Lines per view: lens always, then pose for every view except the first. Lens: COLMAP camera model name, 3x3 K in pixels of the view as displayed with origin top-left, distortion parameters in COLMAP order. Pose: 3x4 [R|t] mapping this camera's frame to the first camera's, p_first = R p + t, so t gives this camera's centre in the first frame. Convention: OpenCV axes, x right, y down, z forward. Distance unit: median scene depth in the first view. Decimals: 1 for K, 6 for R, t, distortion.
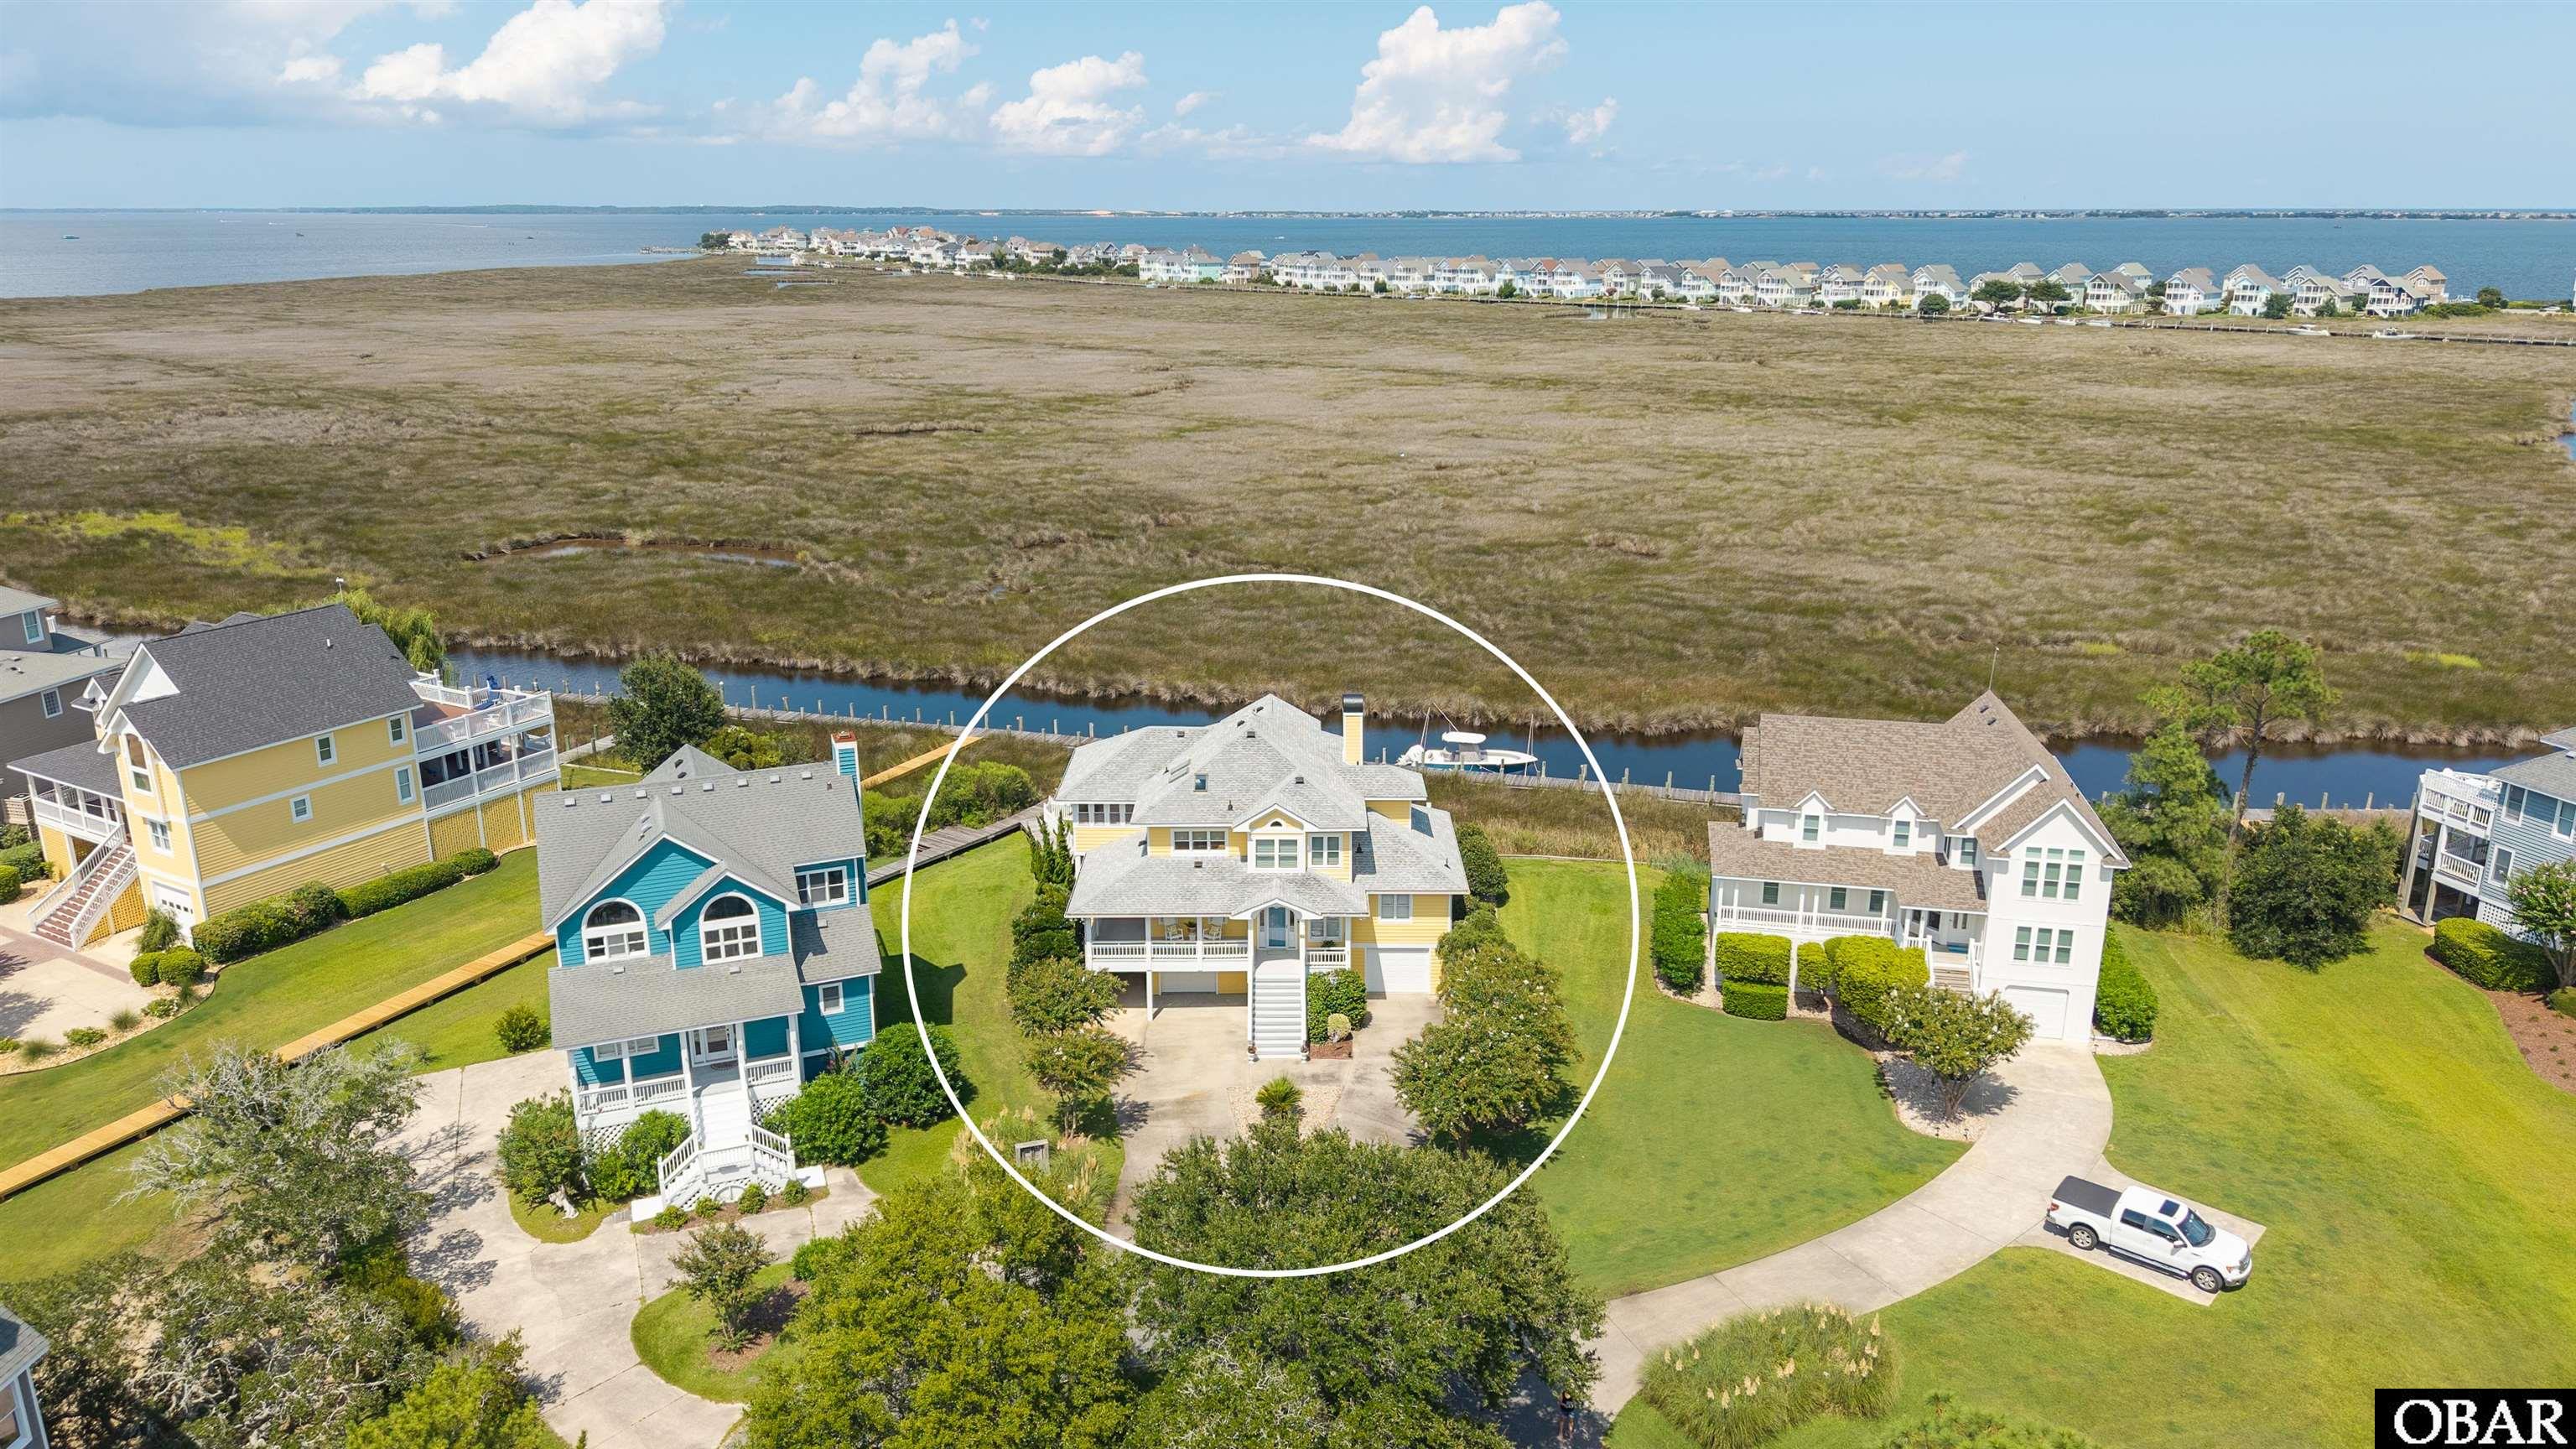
lens RADIAL K [[1725.8, 0, 1299.3], [0, 1725.8, 721.6], [0, 0, 1]] dist [0.027711, -0.036849]
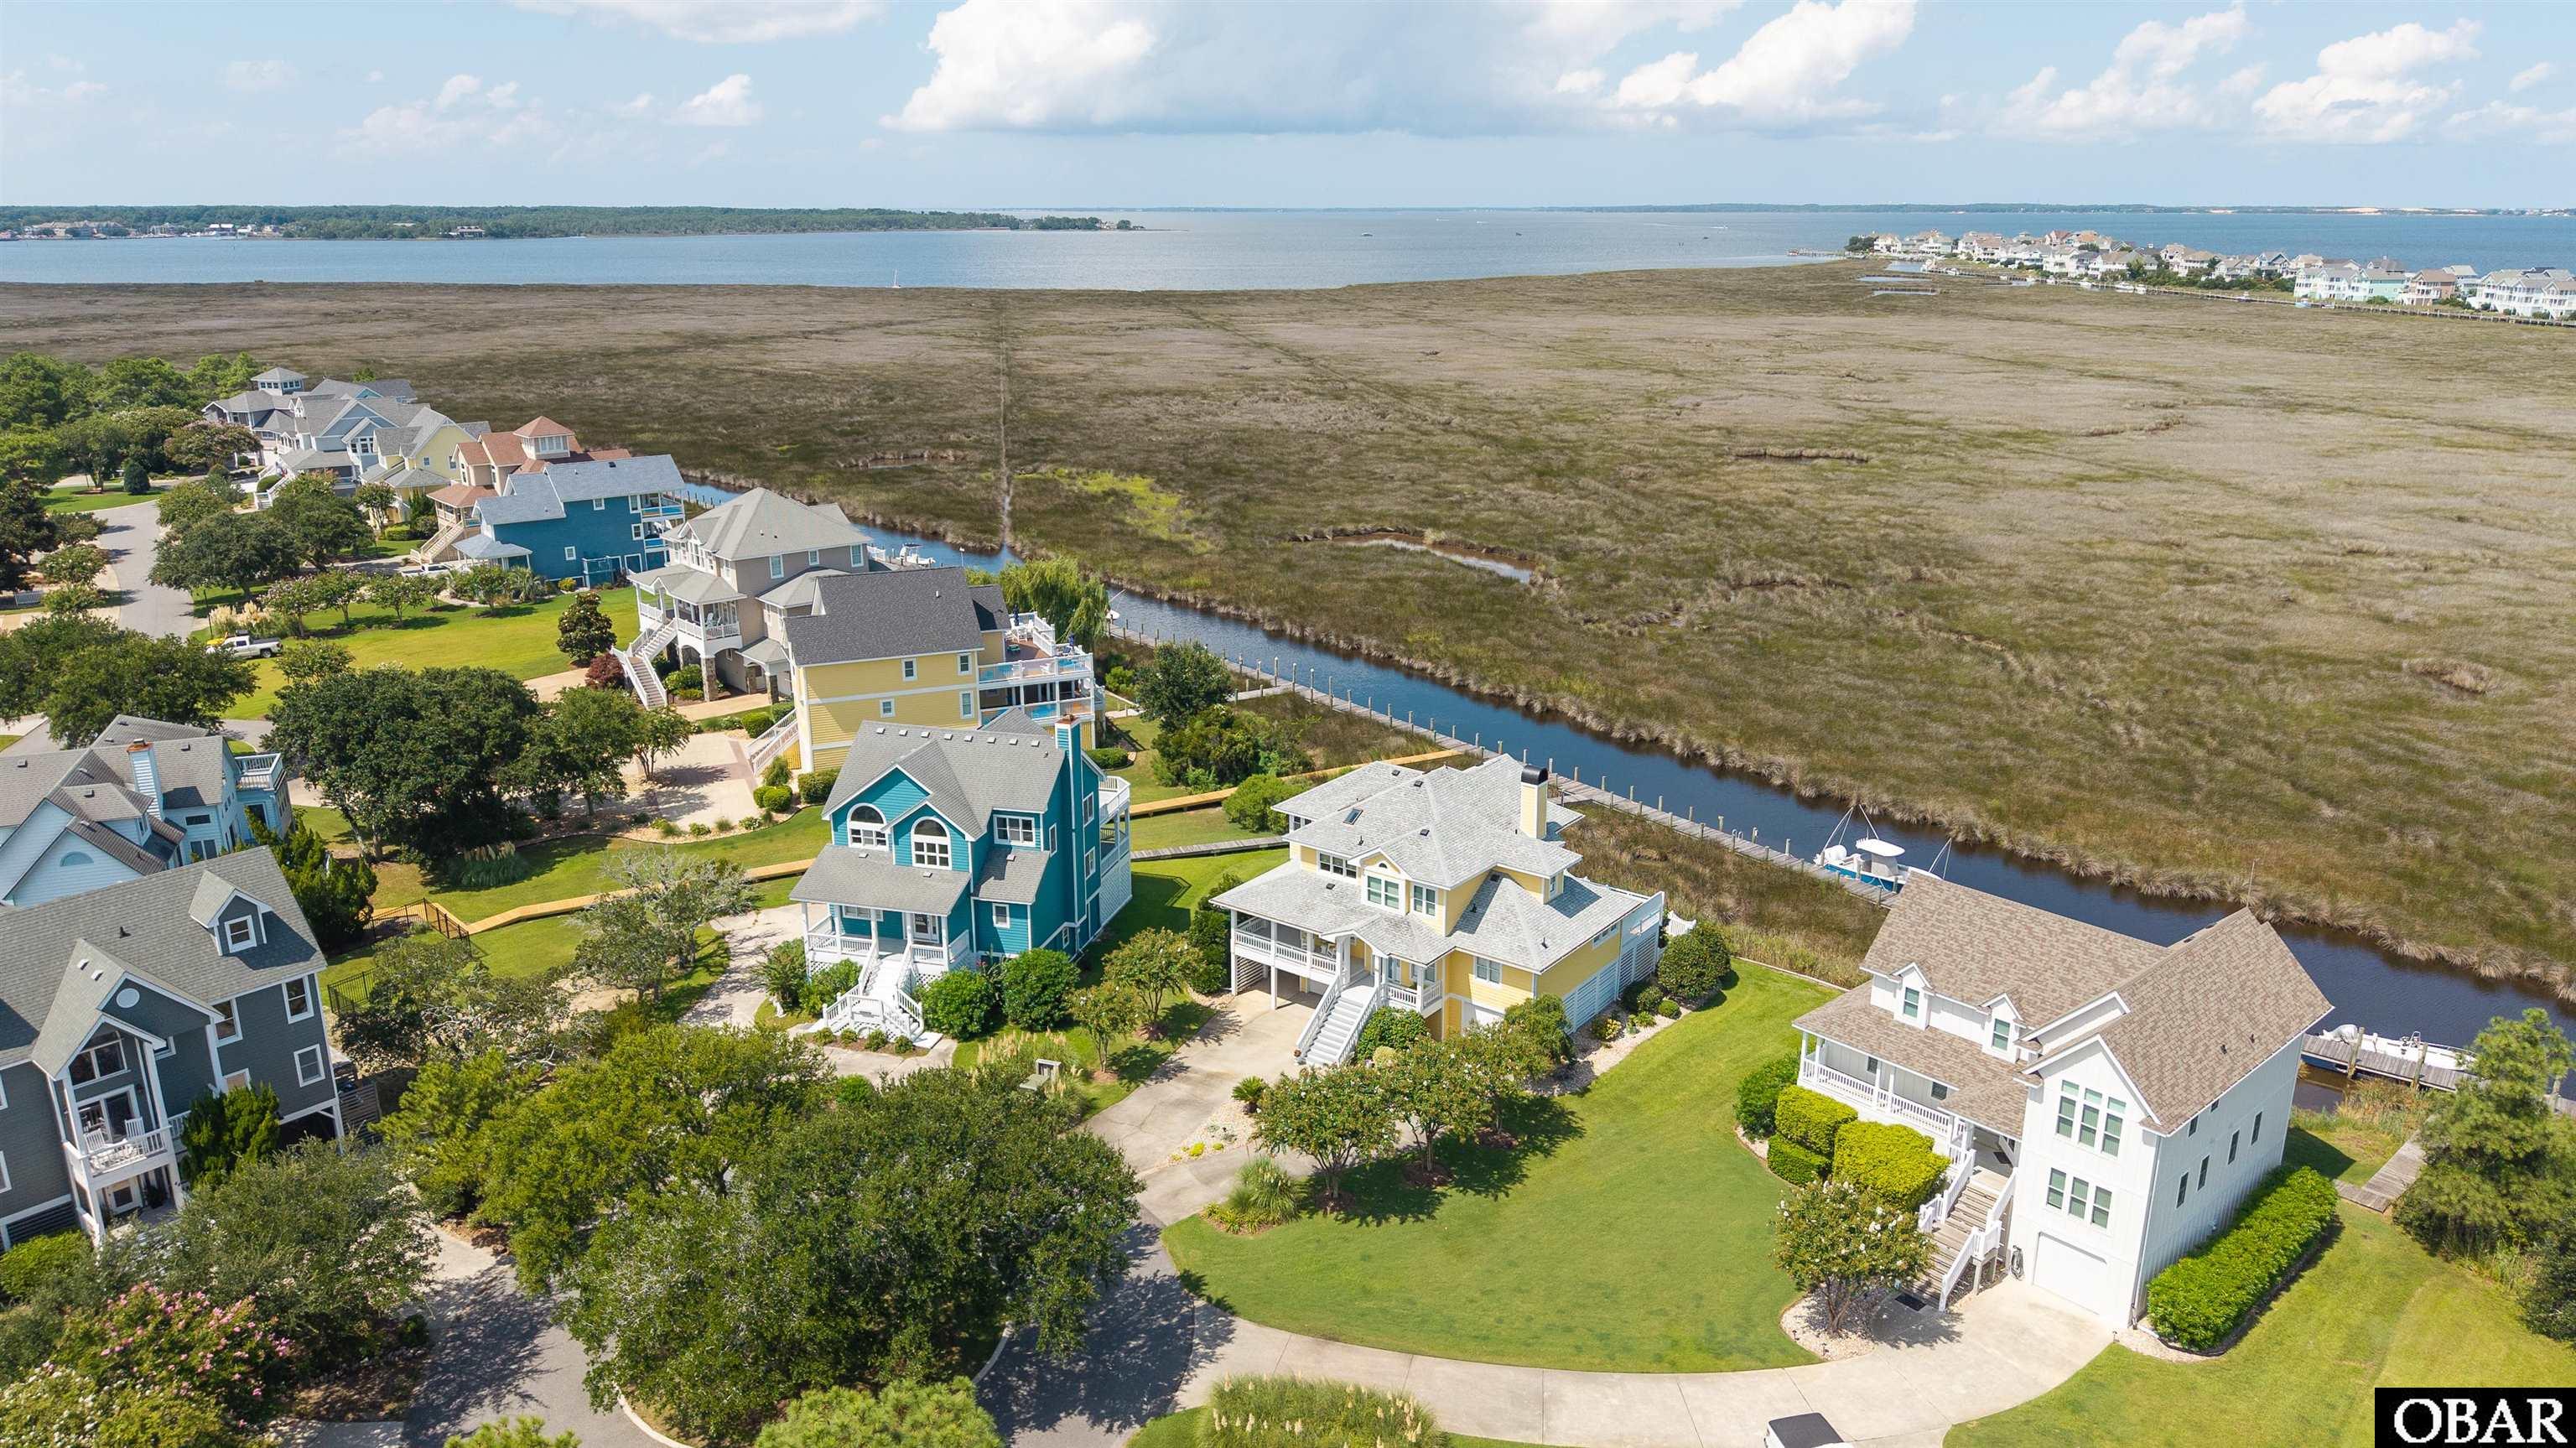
lens RADIAL K [[1731.3, 0, 1288.0], [0, 1731.3, 724.0], [0, 0, 1]] dist [0.030153, -0.030797]
pose [[0.796545, 0.172465, -0.579458, 0.376514], [-0.171466, 0.983538, 0.057029, -0.055047], [0.579755, 0.053931, 0.813004, 0.037009]]
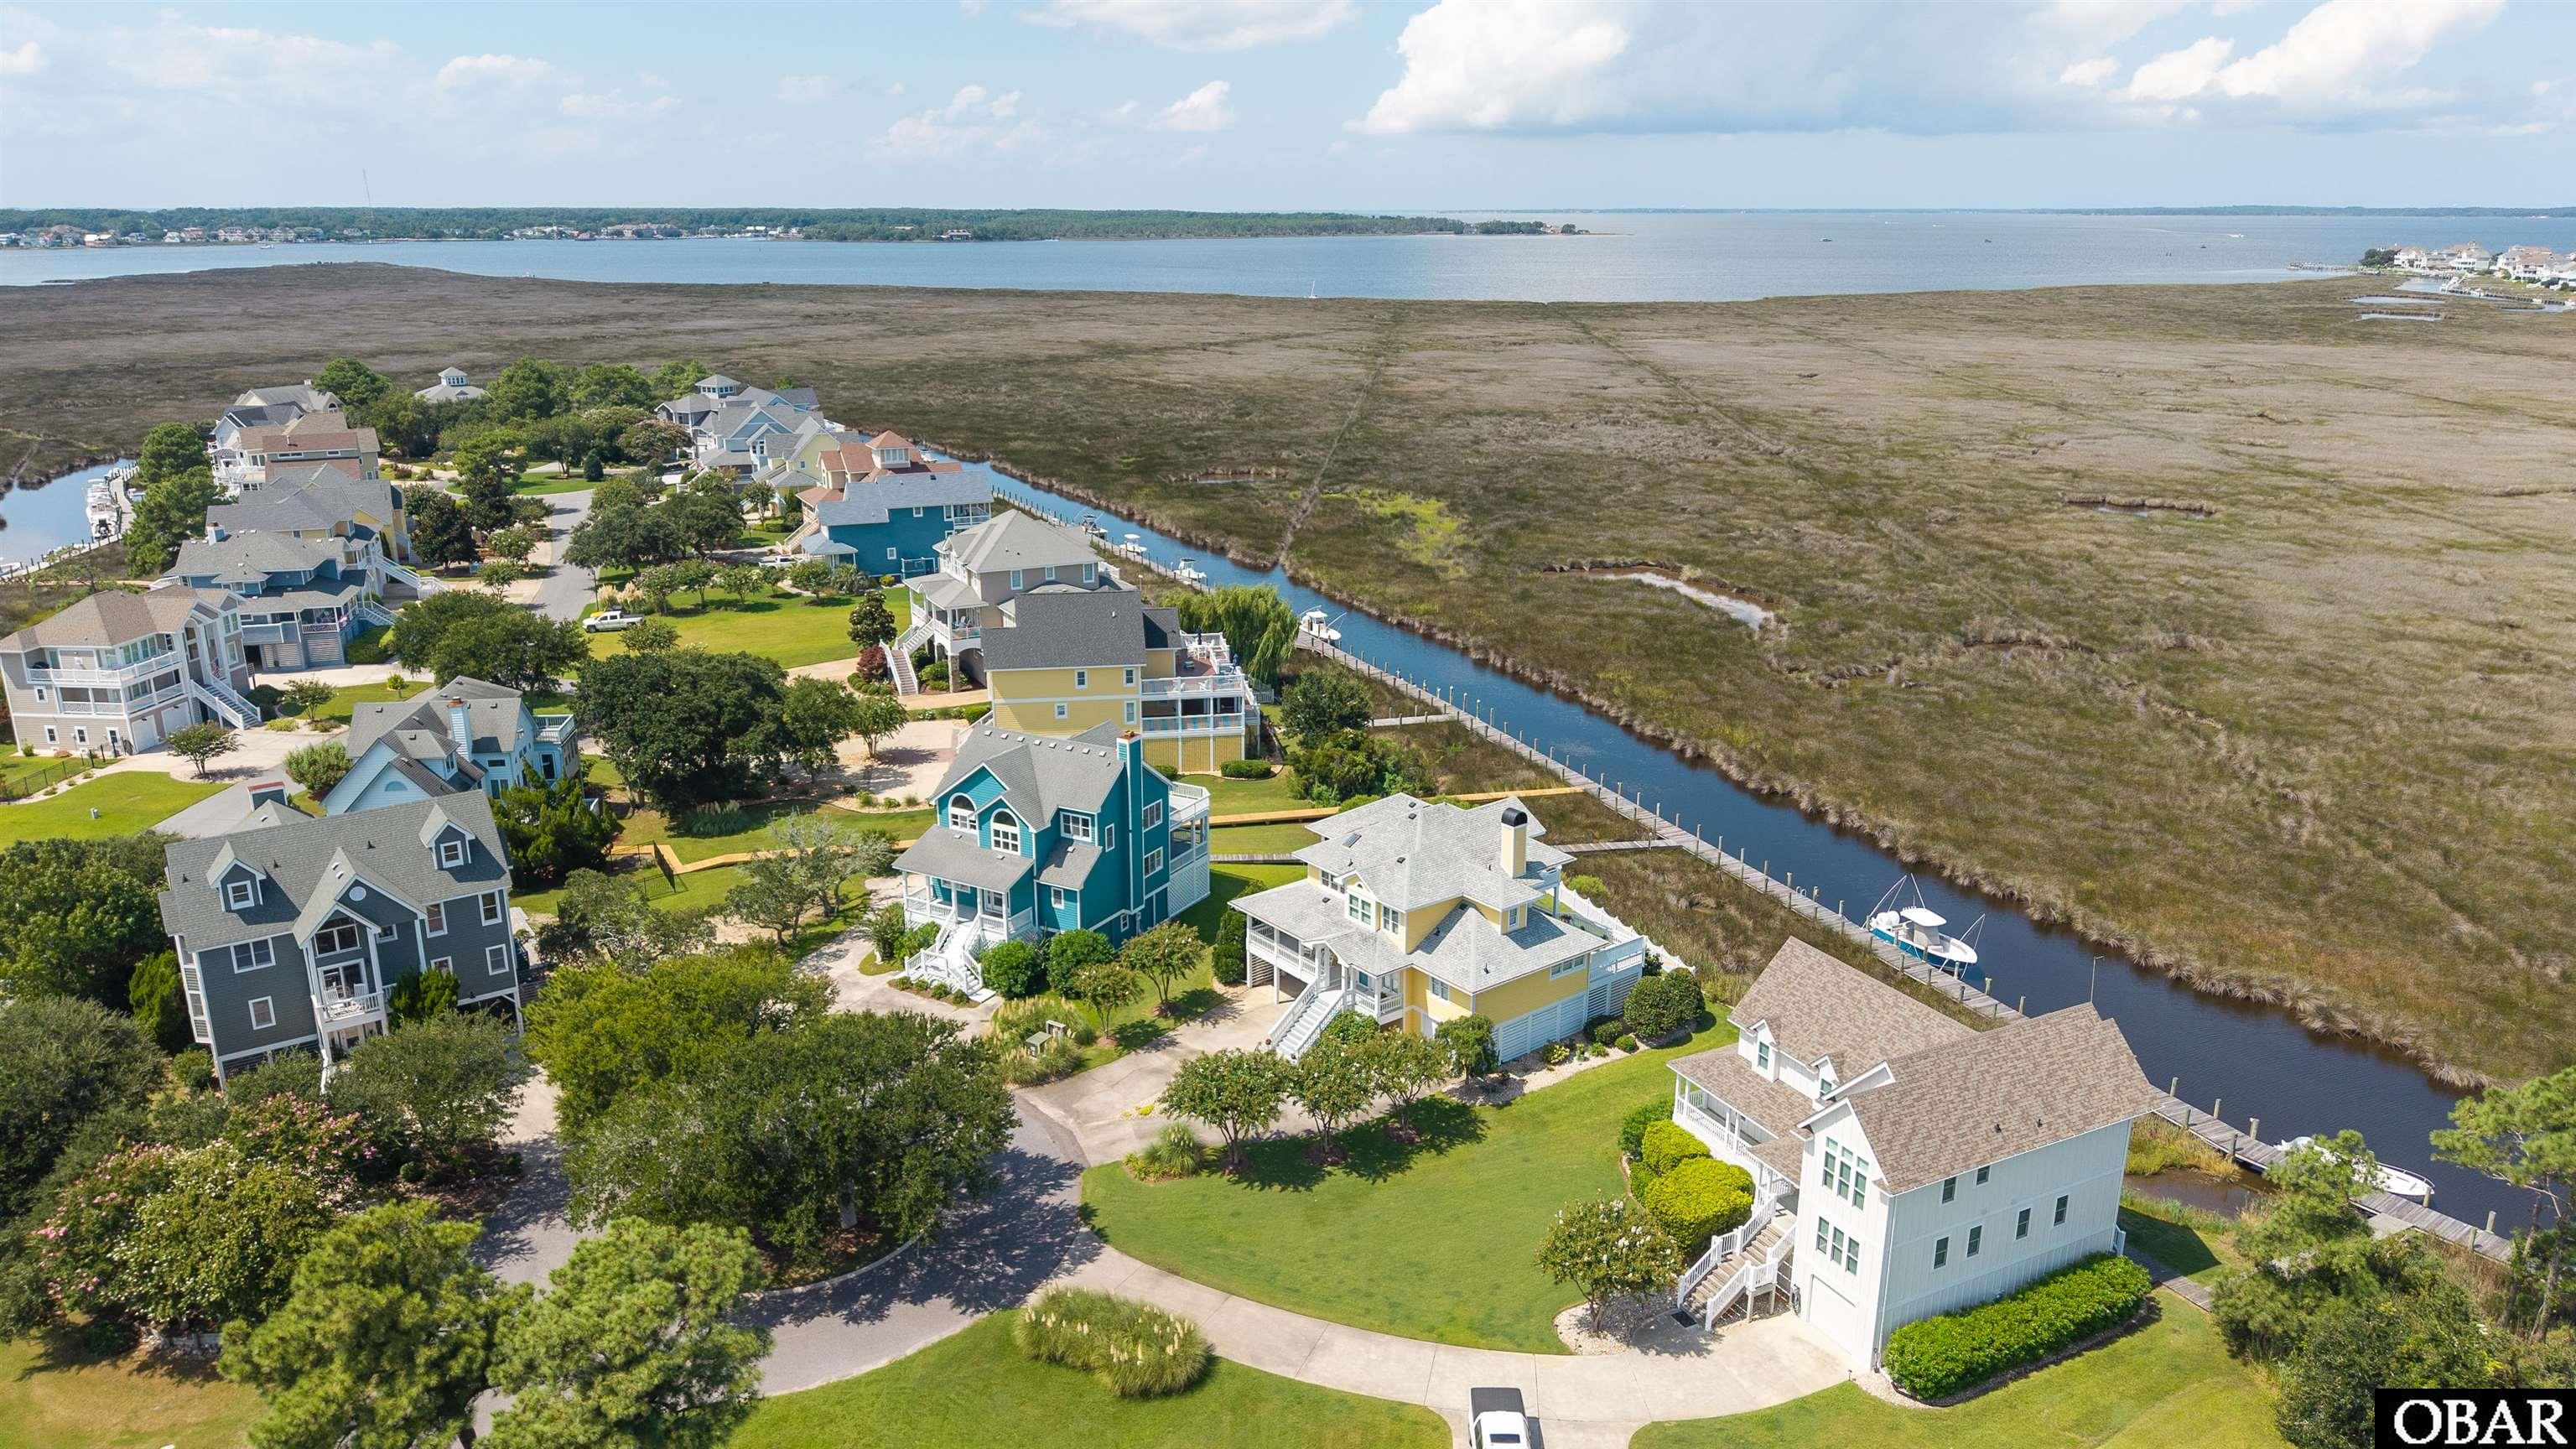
lens RADIAL K [[1731.4, 0, 1288.0], [0, 1731.4, 724.5], [0, 0, 1]] dist [0.030153, -0.030797]
pose [[0.621099, 0.224802, -0.750800, 0.580952], [-0.224472, 0.968872, 0.104402, -0.115963], [0.750898, 0.103689, 0.652227, 0.083759]]
